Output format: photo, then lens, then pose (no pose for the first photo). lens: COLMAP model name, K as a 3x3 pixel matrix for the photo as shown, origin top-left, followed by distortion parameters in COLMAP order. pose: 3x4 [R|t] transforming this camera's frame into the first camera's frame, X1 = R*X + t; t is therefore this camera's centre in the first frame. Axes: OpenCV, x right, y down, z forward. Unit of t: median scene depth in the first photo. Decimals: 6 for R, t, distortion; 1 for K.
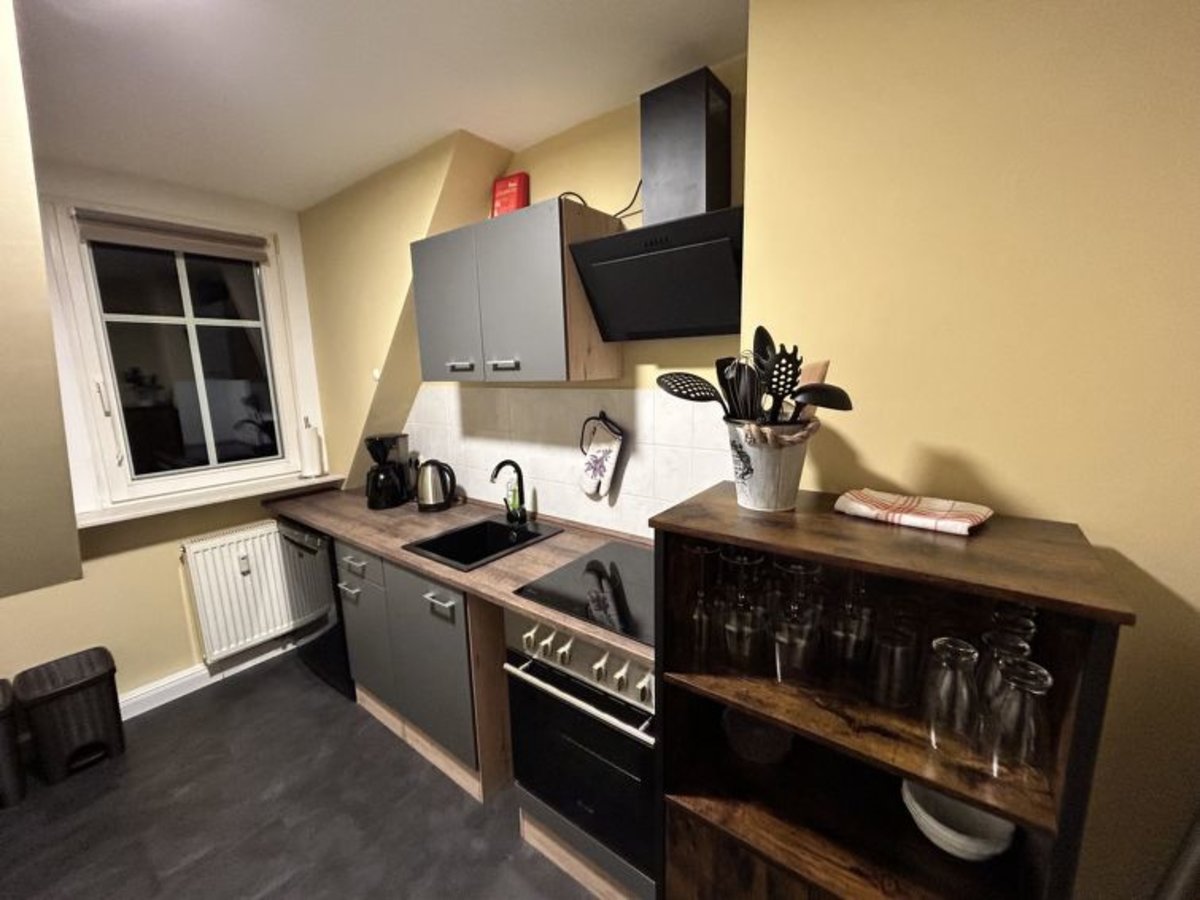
lens RADIAL K [[481.4, 0, 601.5], [0, 481.4, 451.8], [0, 0, 1]] dist [0.002269, -0.000797]
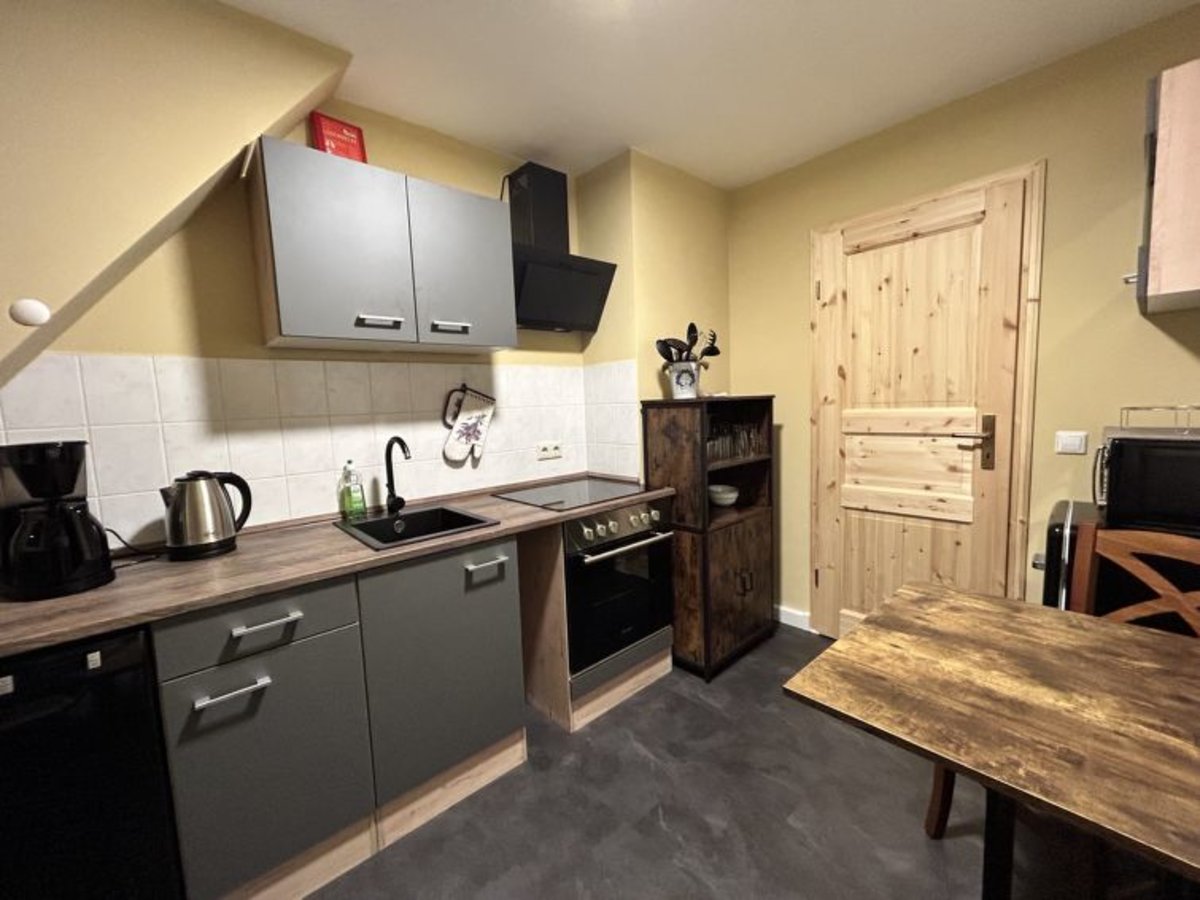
lens RADIAL K [[481.4, 0, 603.8], [0, 481.4, 449.9], [0, 0, 1]] dist [0.002269, -0.000797]
pose [[0.187244, -0.083173, 0.978786, -1.076930], [0.207151, 0.977345, 0.043422, 0.088698], [-0.960223, 0.194626, 0.200231, 0.495372]]
